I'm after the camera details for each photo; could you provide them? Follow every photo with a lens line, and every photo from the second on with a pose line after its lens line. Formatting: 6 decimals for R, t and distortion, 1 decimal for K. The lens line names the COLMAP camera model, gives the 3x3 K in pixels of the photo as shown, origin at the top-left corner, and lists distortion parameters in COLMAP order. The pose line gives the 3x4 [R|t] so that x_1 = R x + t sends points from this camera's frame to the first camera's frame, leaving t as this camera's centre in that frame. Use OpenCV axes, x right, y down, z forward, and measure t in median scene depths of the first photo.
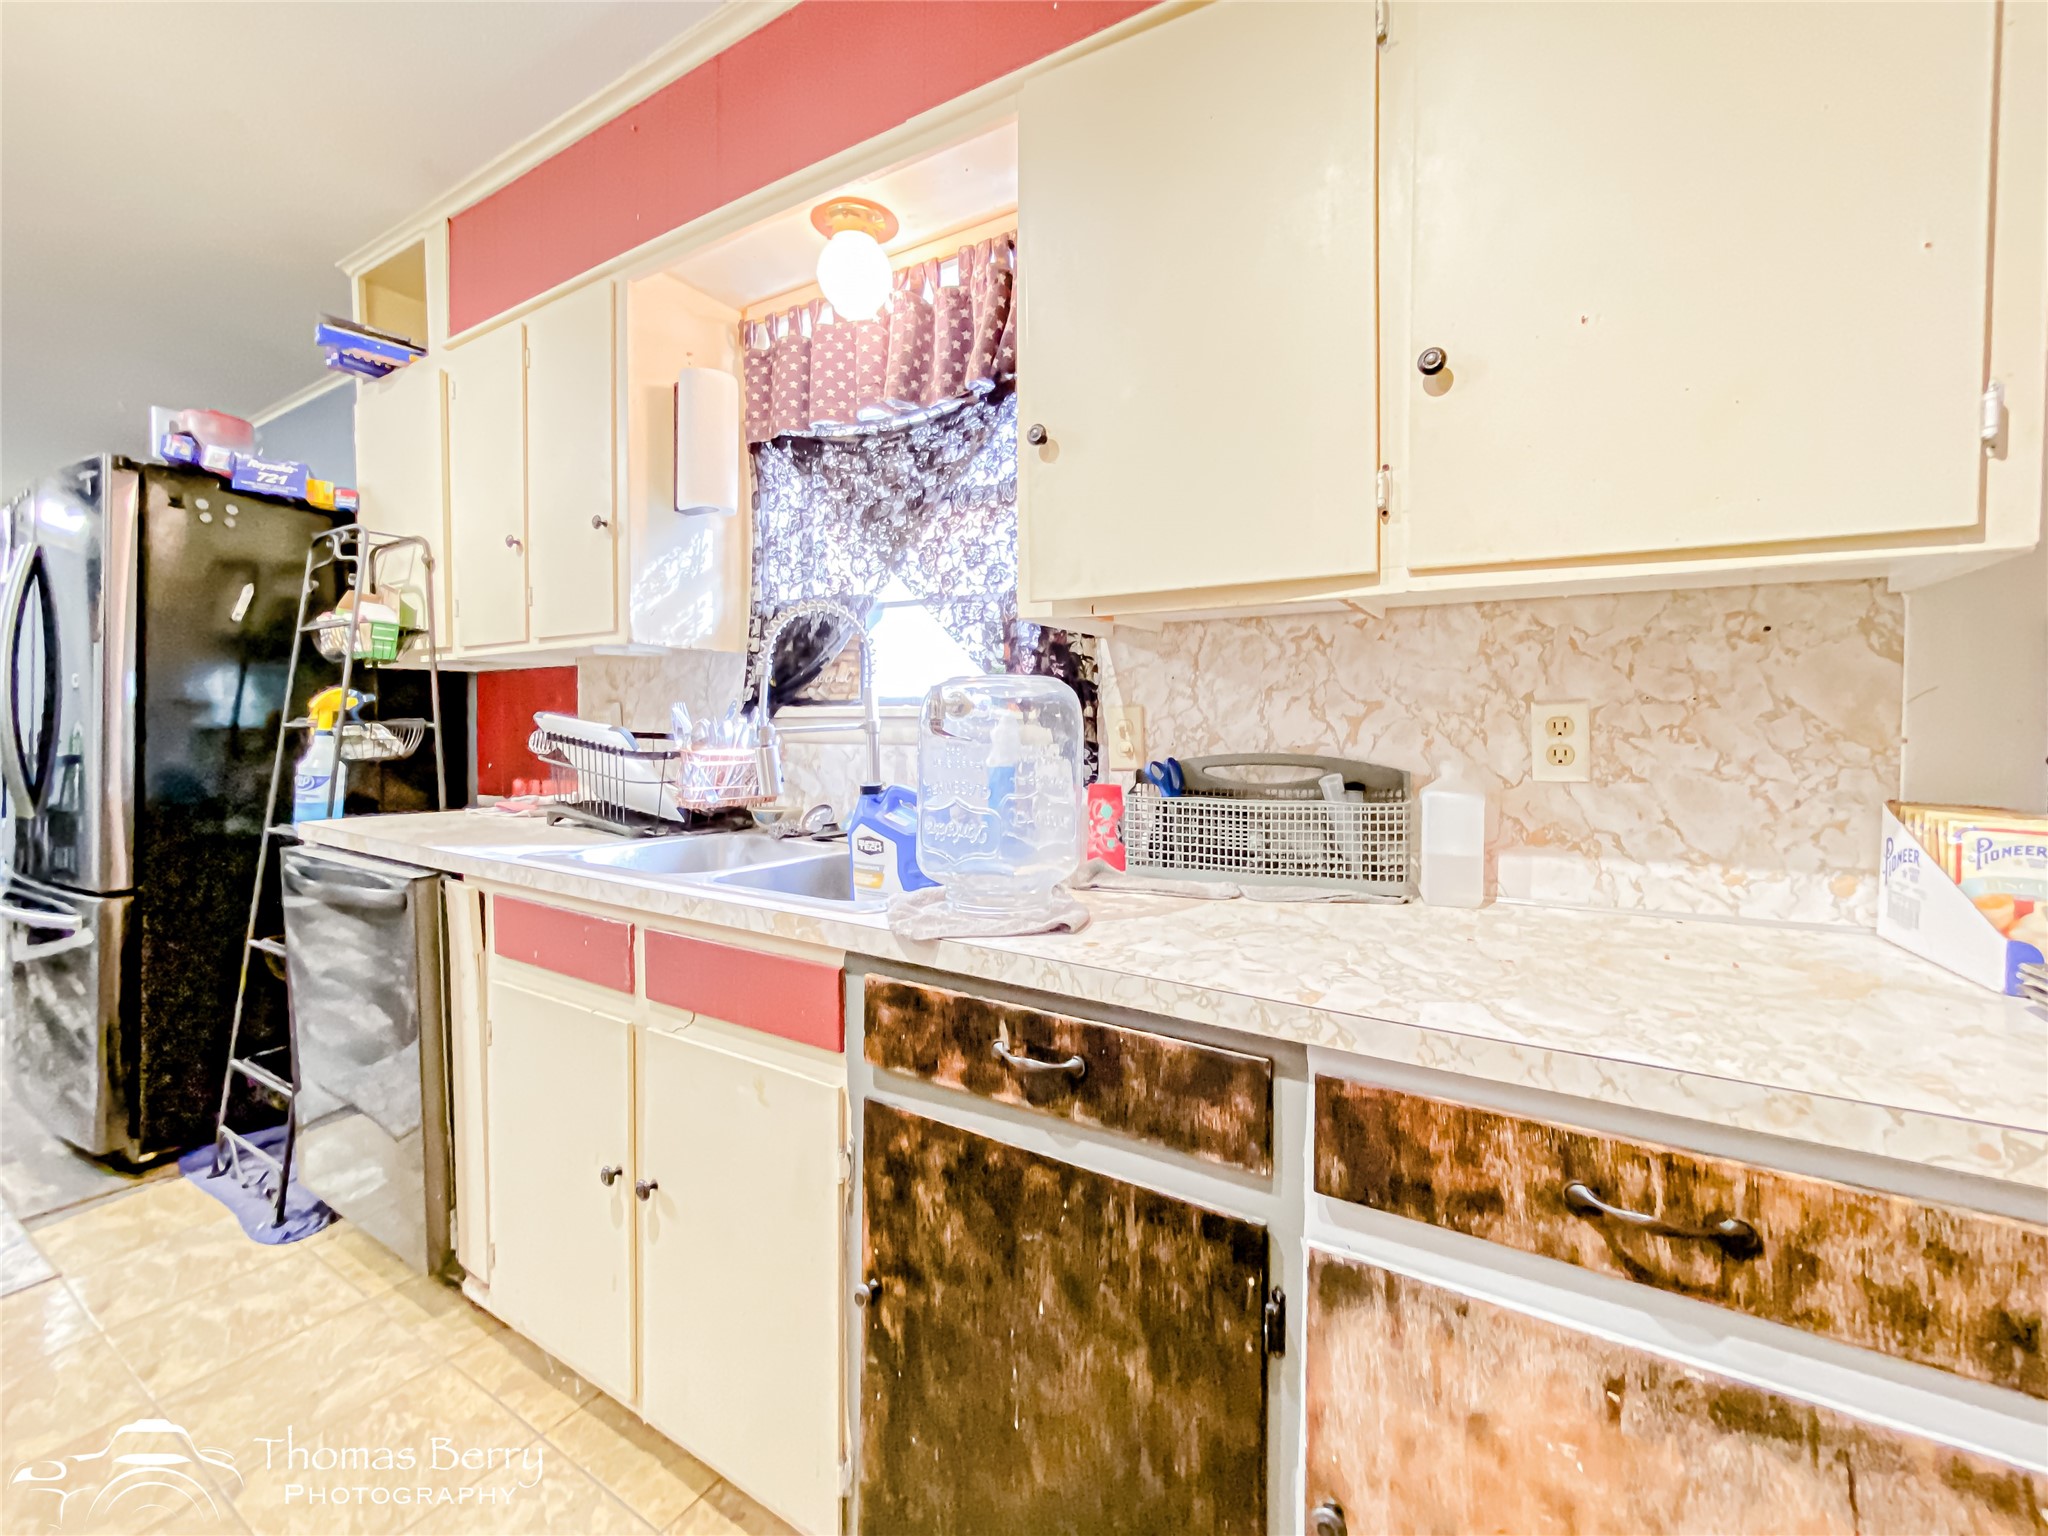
lens RADIAL K [[793.3, 0, 1025.4], [0, 793.3, 780.3], [0, 0, 1]] dist [0.000938, -0.000168]
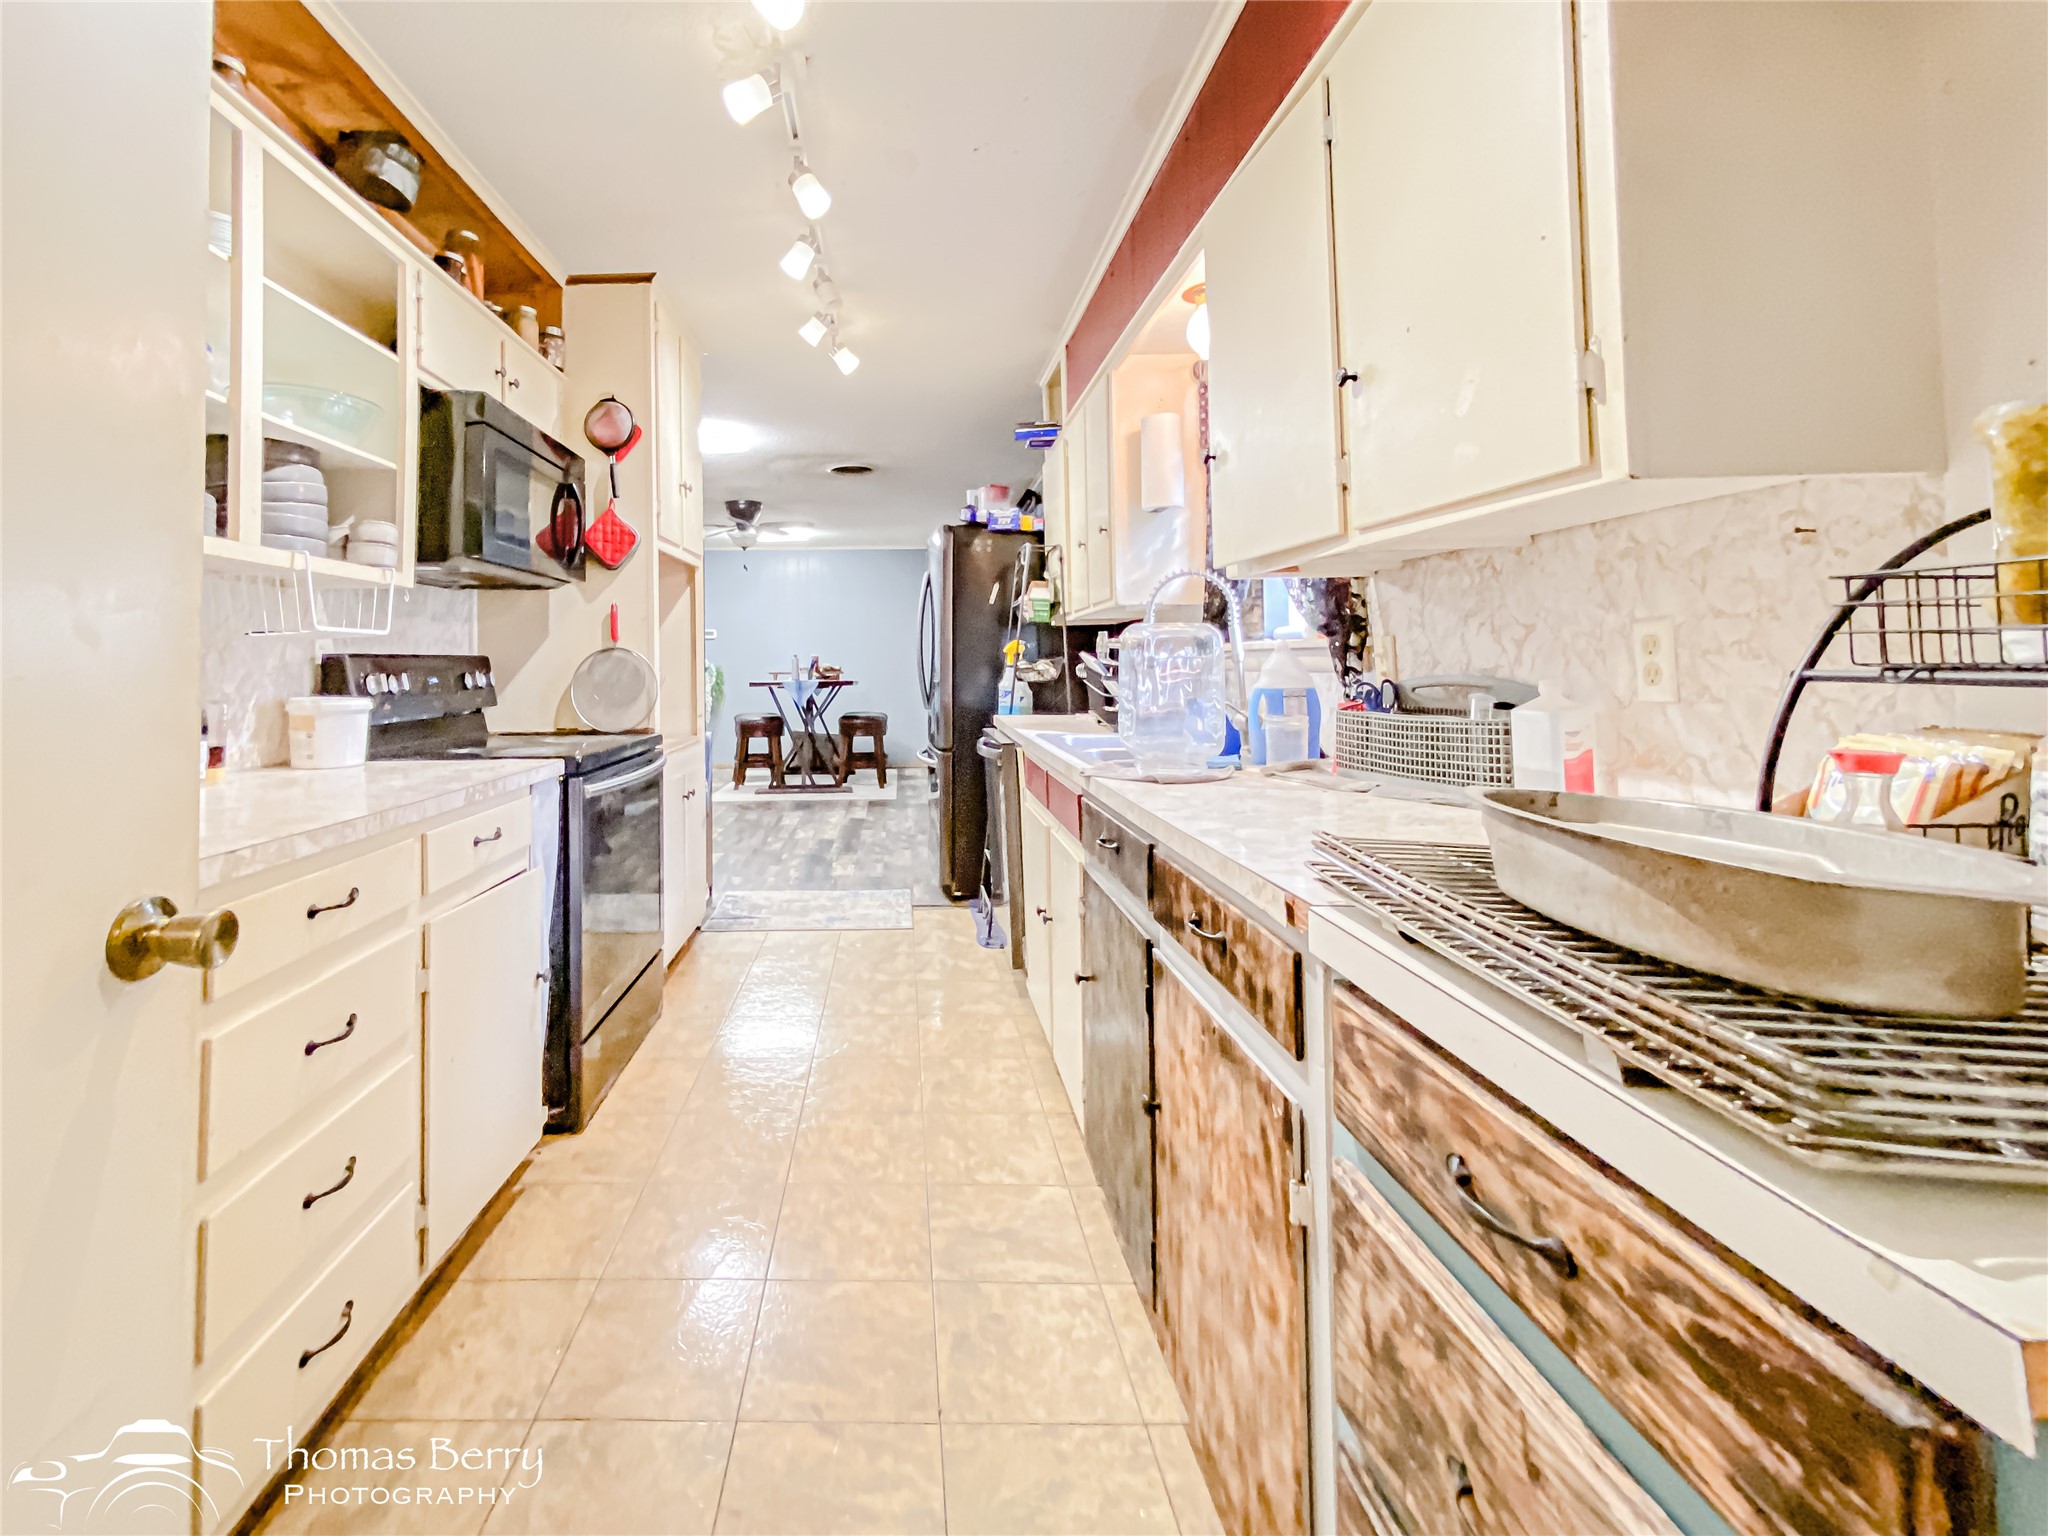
lens RADIAL K [[845.1, 0, 1024.5], [0, 845.1, 751.5], [0, 0, 1]] dist [0.004307, -0.000340]
pose [[0.623948, 0.069524, -0.778367, 0.980414], [-0.036607, 0.997542, 0.059757, 0.027944], [0.780608, -0.008792, 0.624959, -0.238332]]
